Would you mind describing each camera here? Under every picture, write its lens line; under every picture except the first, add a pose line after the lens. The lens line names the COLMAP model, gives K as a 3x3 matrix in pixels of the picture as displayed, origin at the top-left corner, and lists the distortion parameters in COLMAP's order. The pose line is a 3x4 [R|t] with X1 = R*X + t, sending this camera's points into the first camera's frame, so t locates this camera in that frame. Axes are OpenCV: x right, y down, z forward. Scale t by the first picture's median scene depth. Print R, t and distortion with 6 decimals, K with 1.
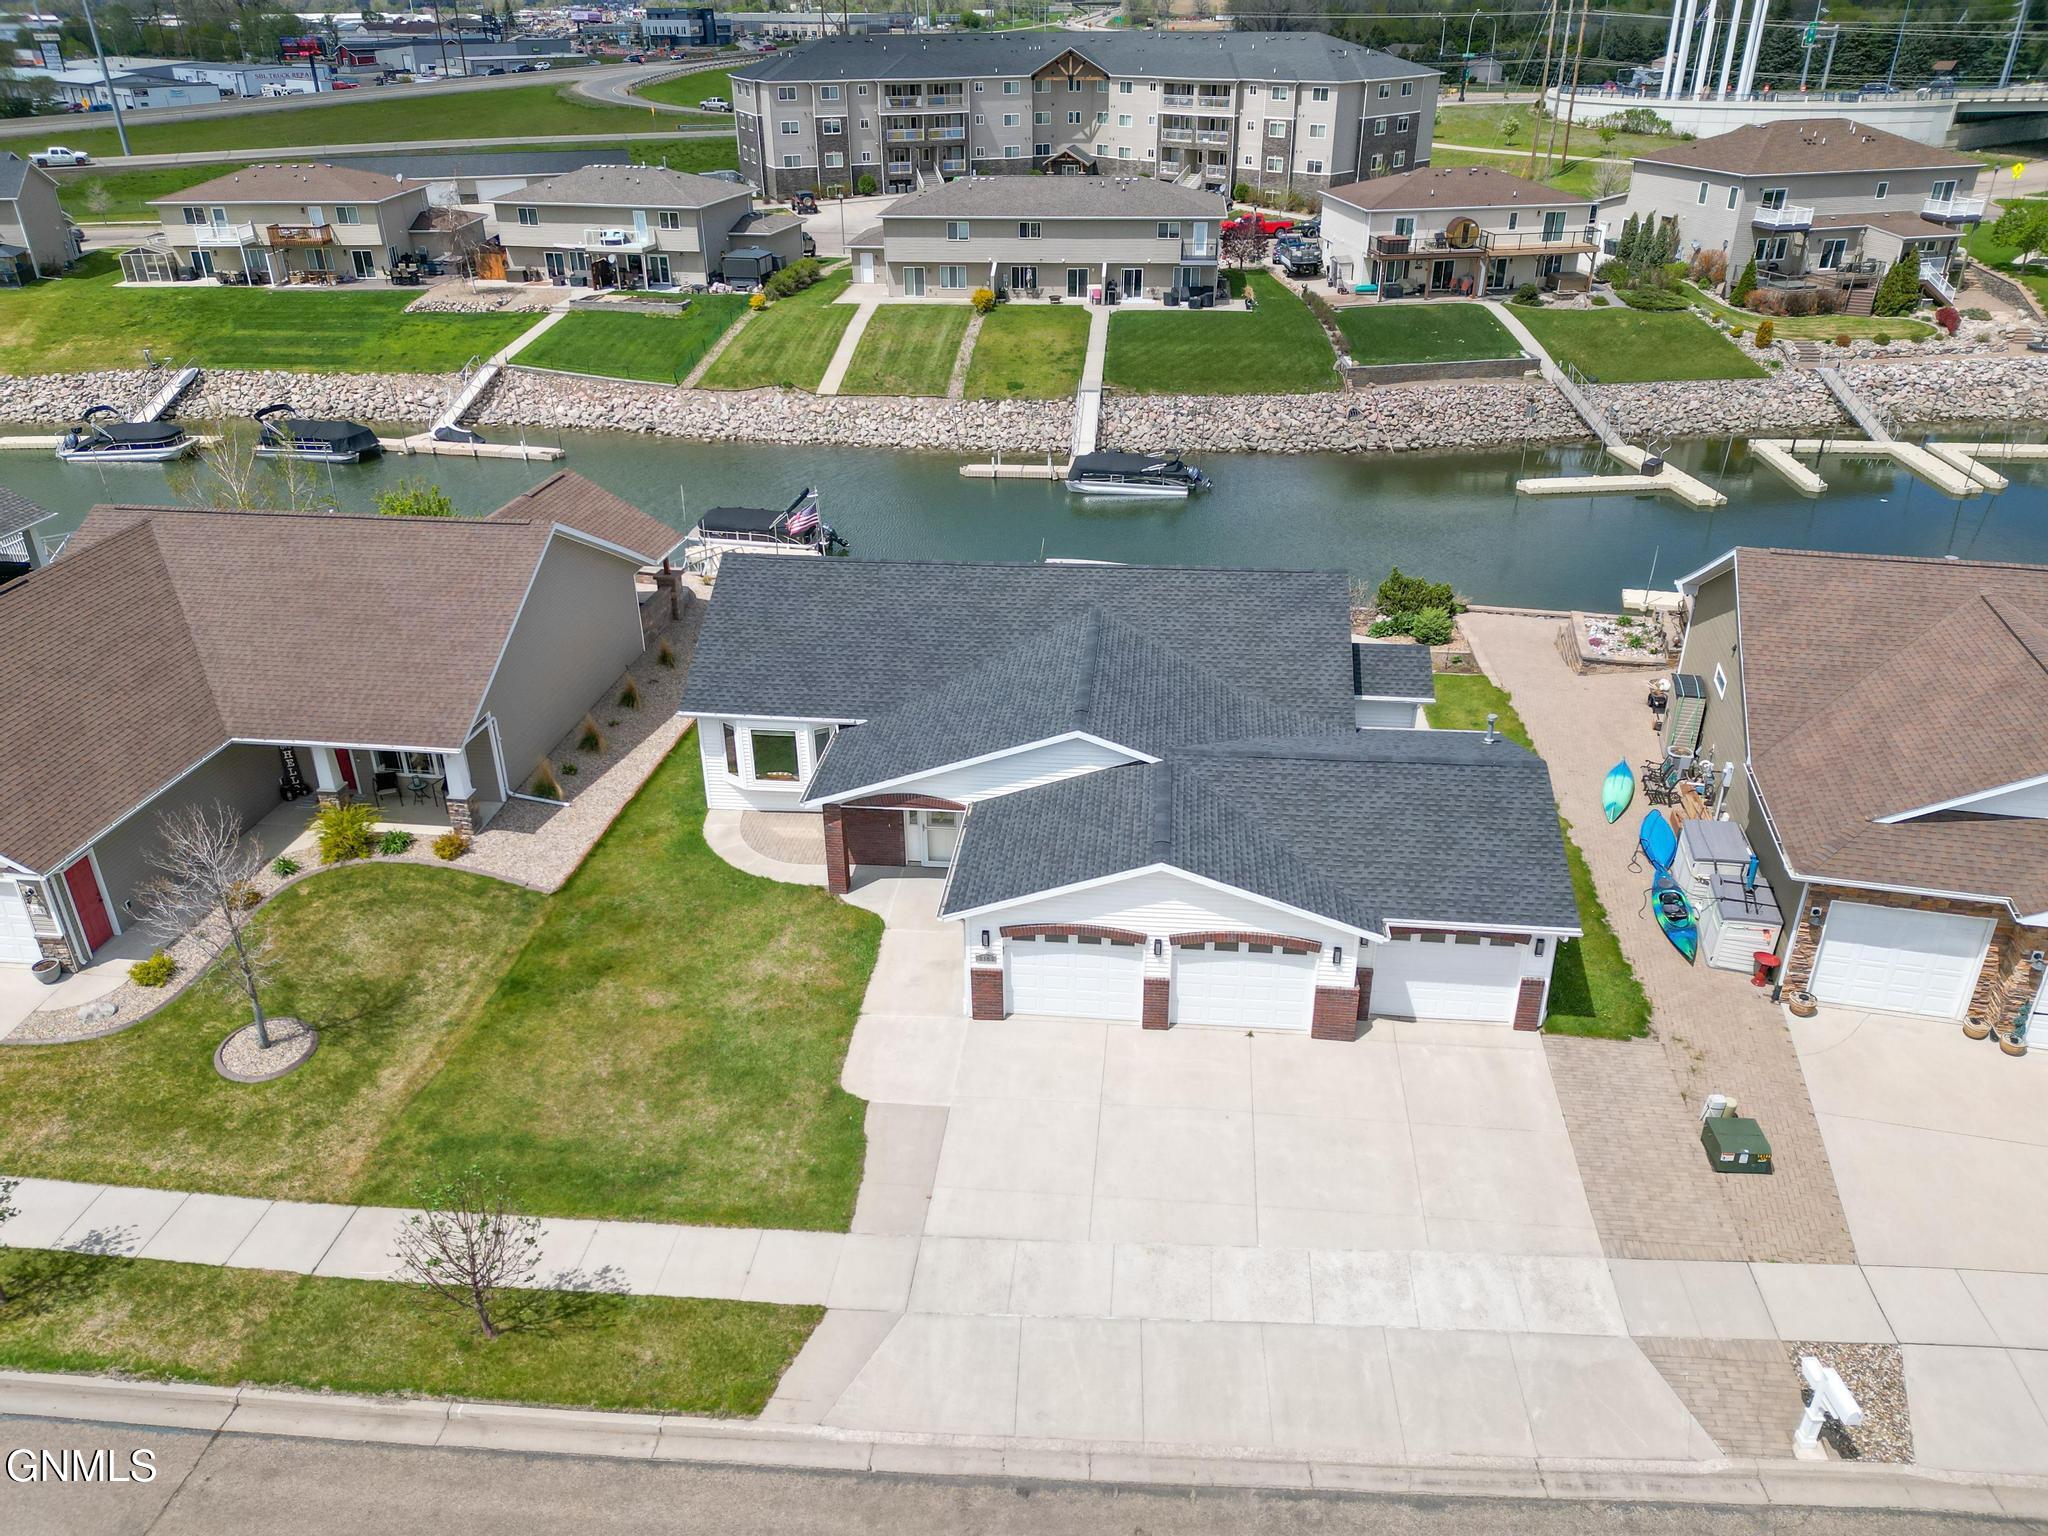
lens RADIAL K [[1482.8, 0, 1016.3], [0, 1482.8, 763.5], [0, 0, 1]] dist [0.078324, -0.075174]
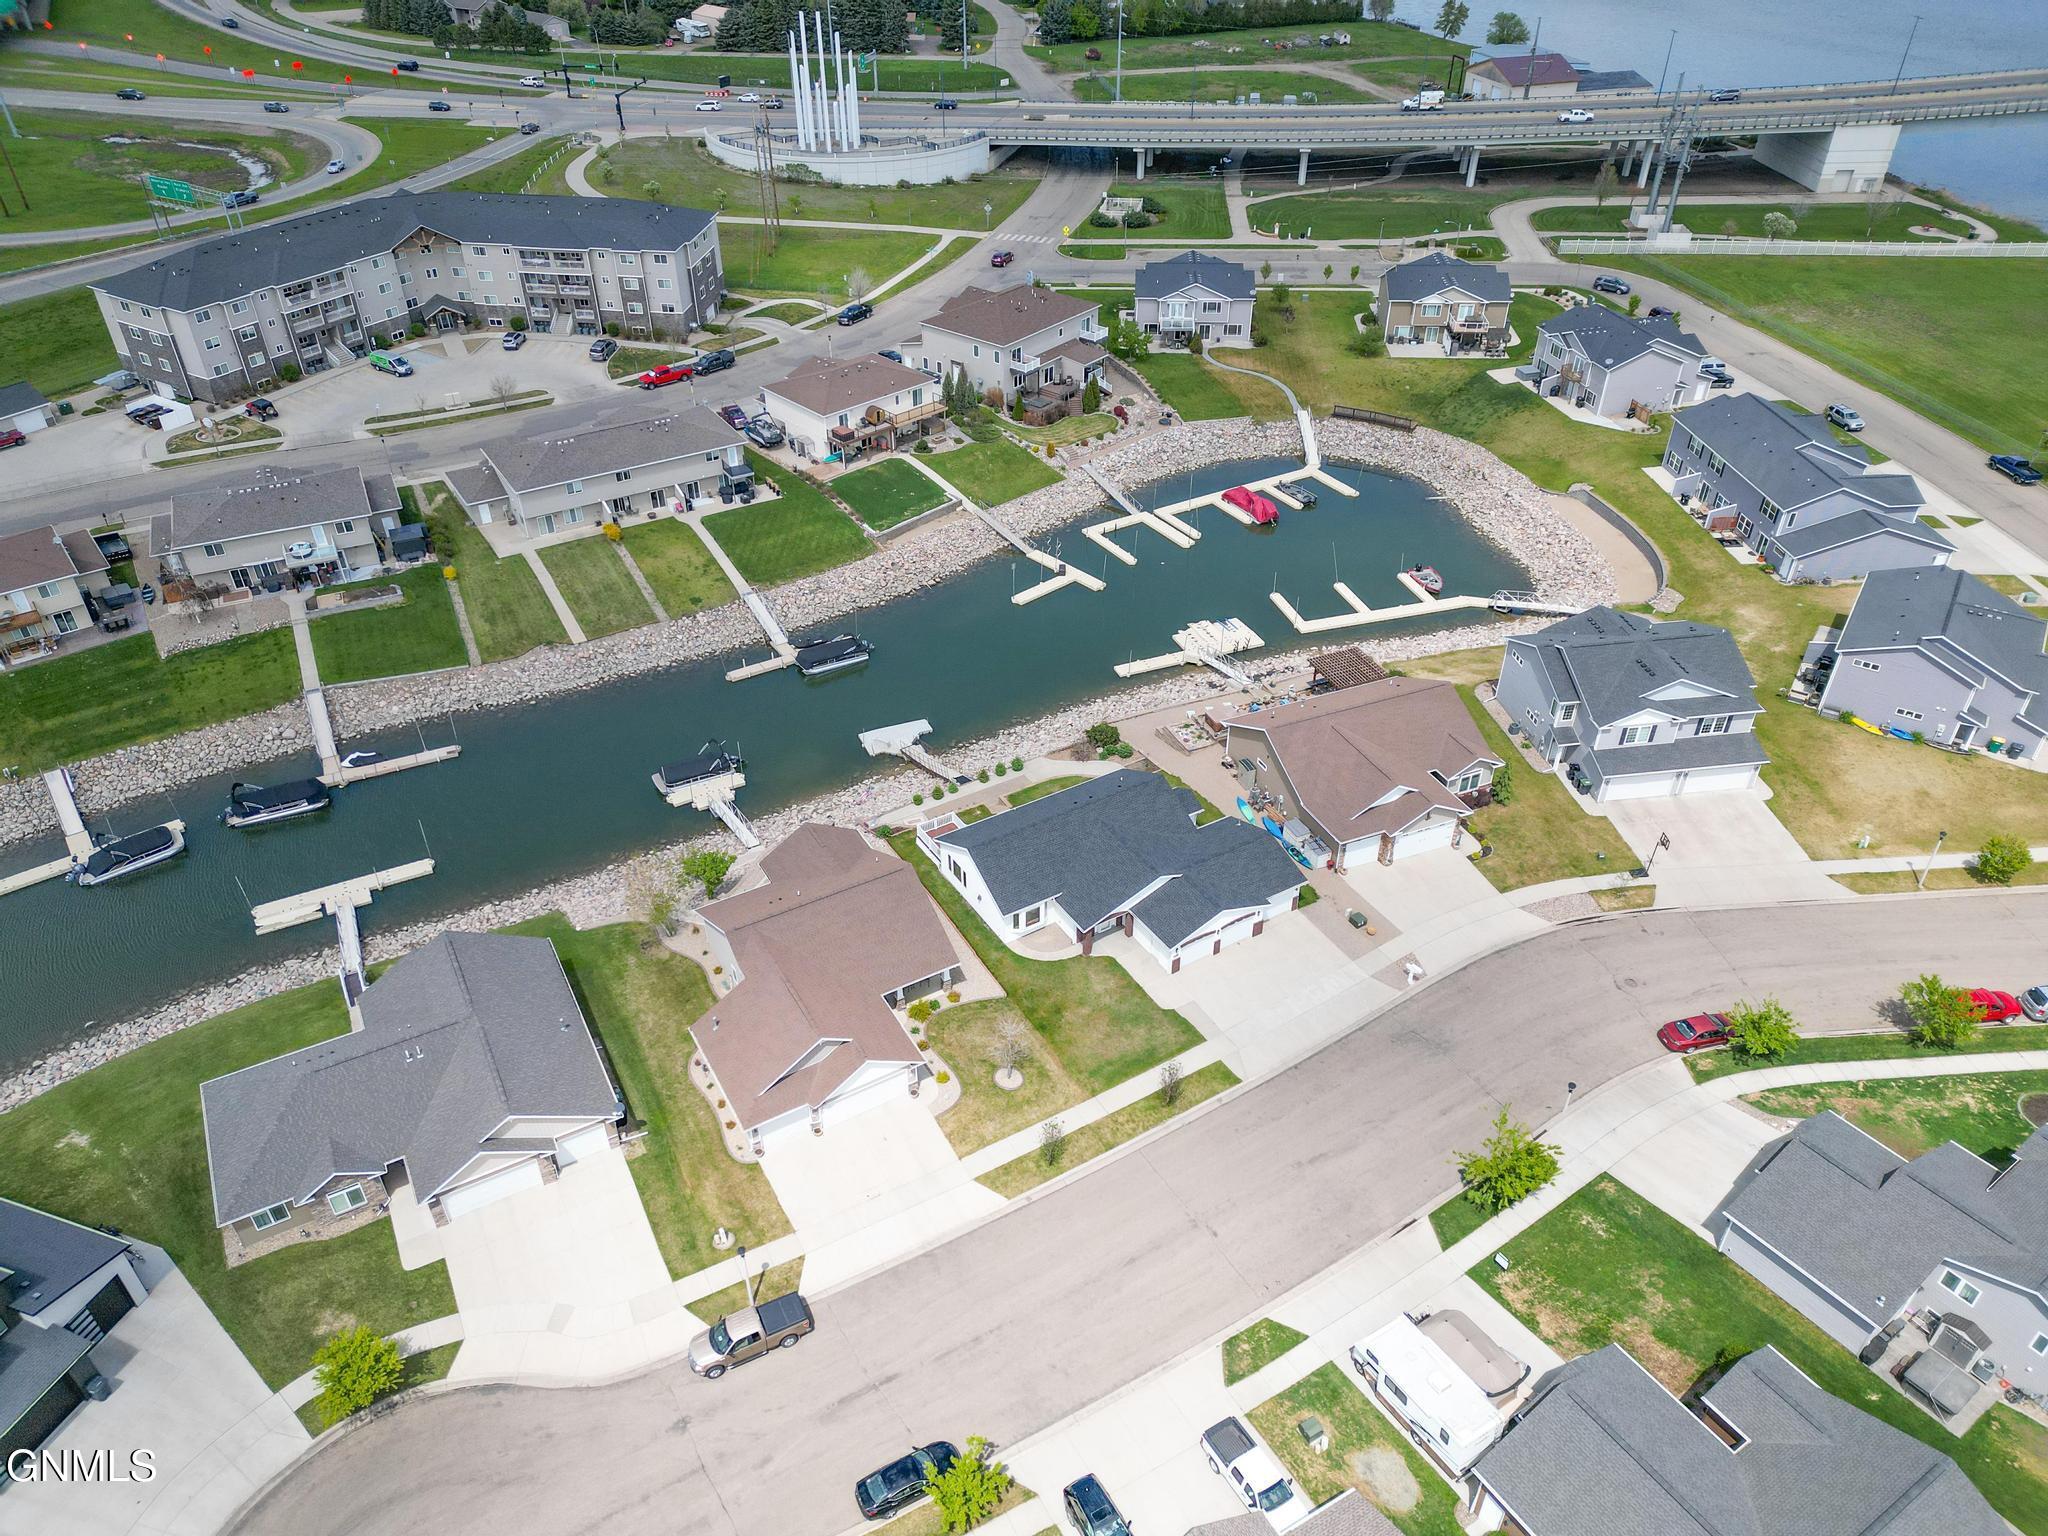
lens RADIAL K [[1423.3, 0, 1016.8], [0, 1423.3, 763.9], [0, 0, 1]] dist [0.099670, -0.103730]
pose [[0.797251, -0.347678, 0.493469, -0.625183], [0.274442, 0.936871, 0.216692, -0.382748], [-0.537655, -0.037329, 0.842338, -0.531293]]
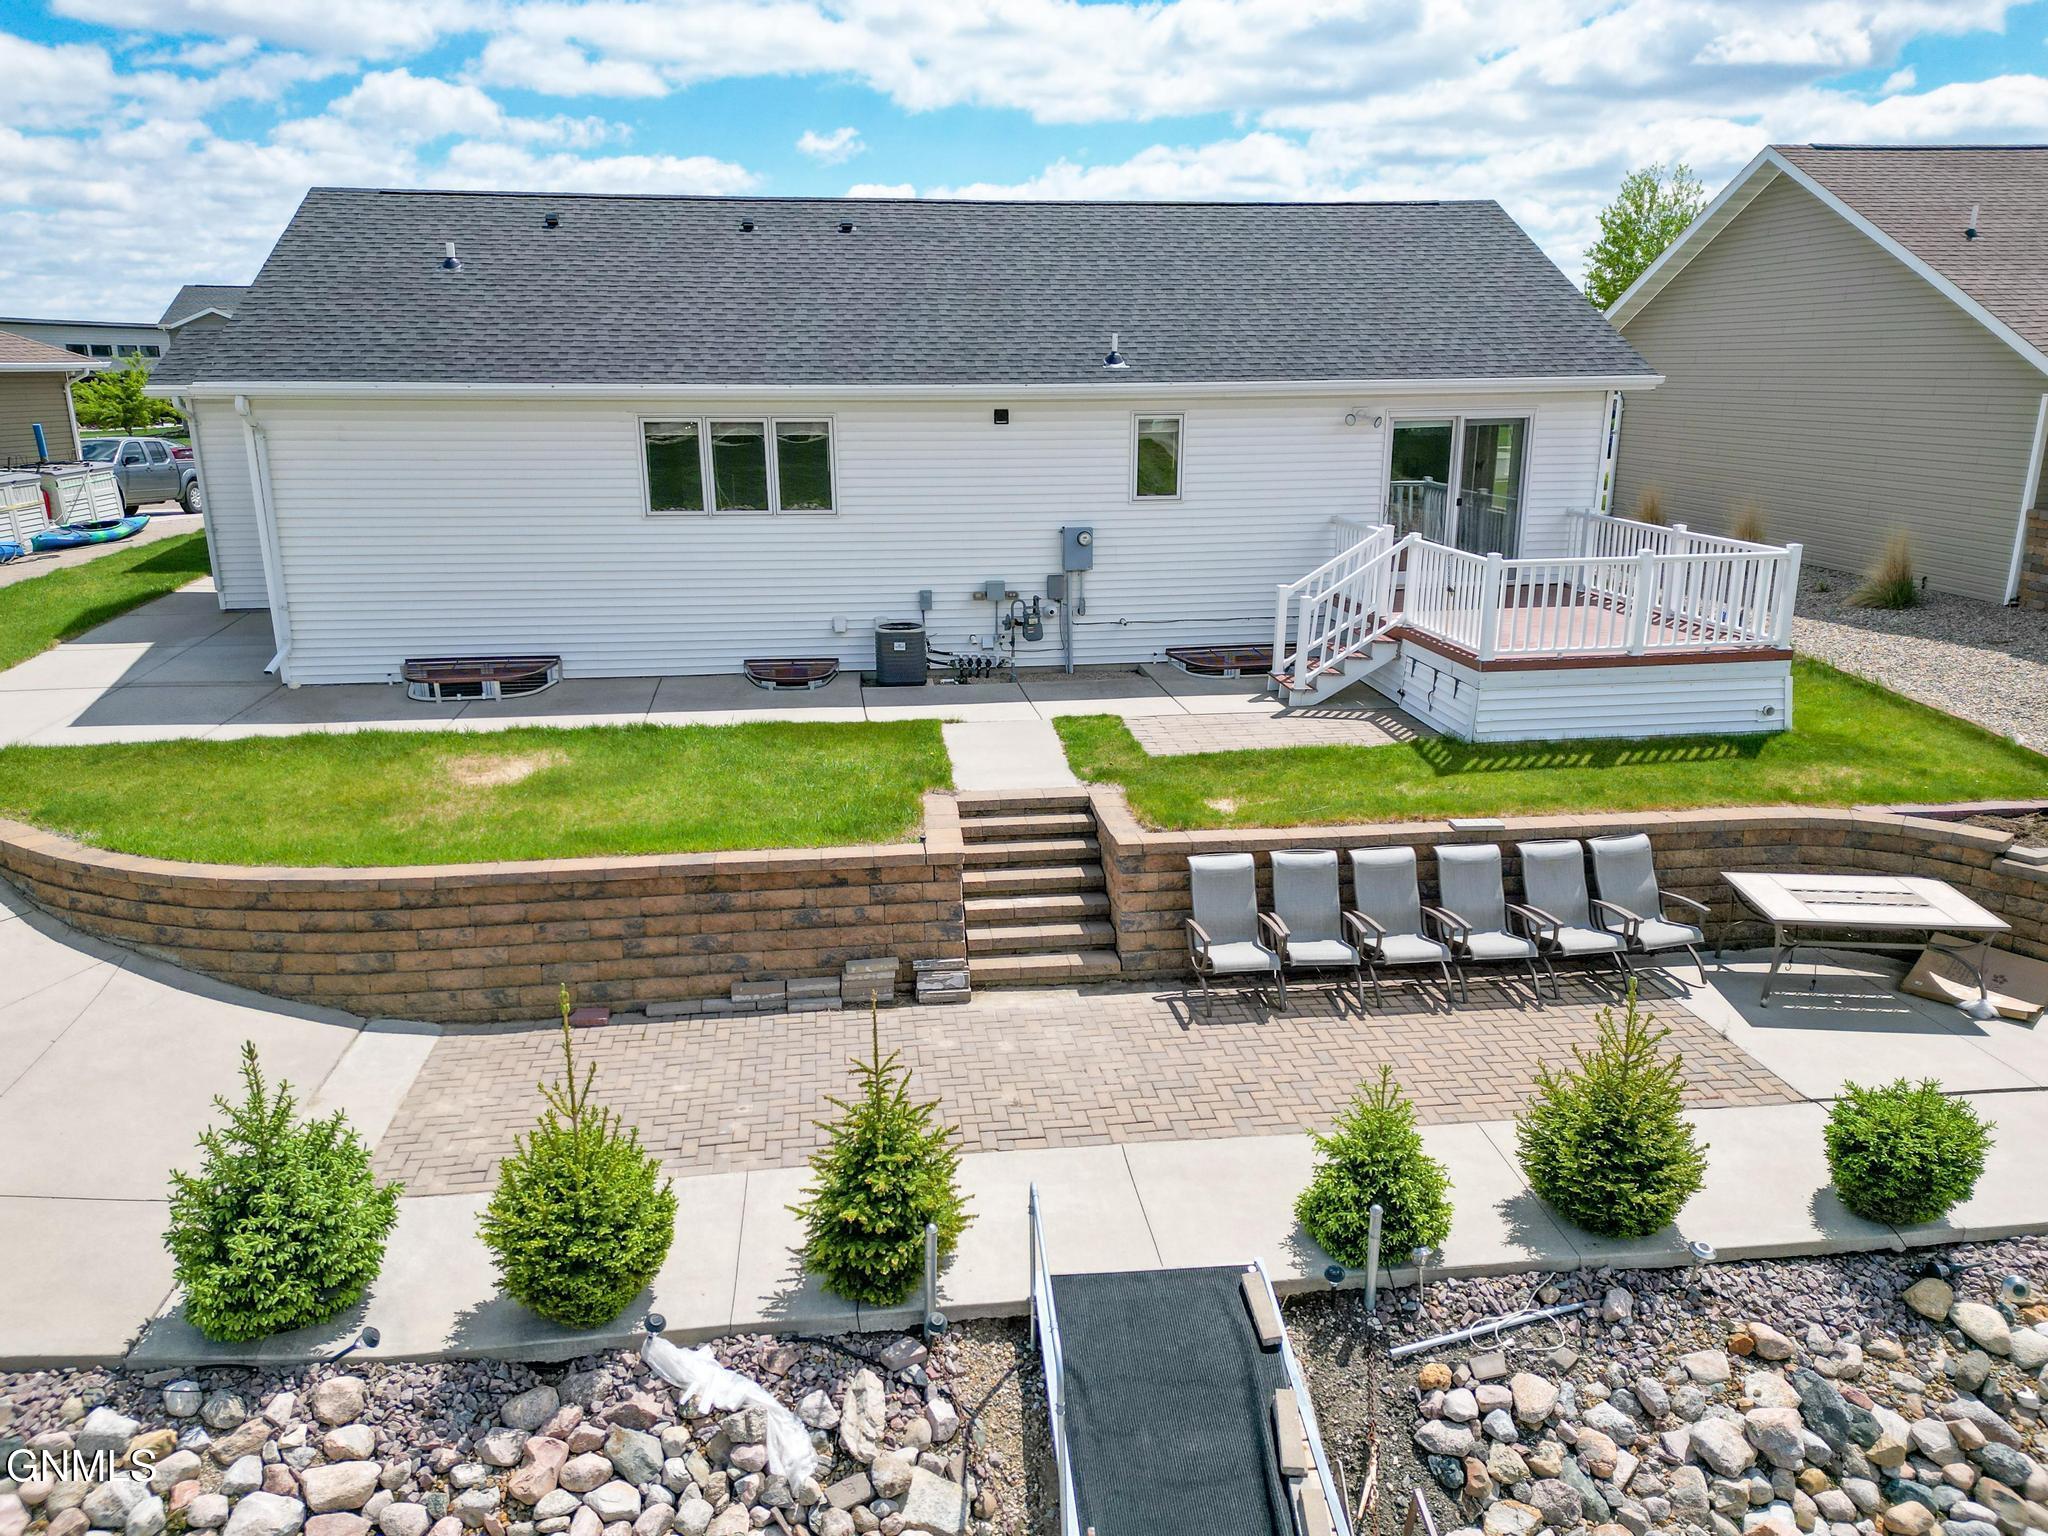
lens RADIAL K [[1435.5, 0, 1018.2], [0, 1435.5, 772.8], [0, 0, 1]] dist [0.098324, -0.104105]
pose [[-0.972965, 0.073858, -0.218825, 0.052645], [-0.094277, 0.737937, 0.668252, -0.161335], [0.210835, 0.670816, -0.711023, 0.729383]]
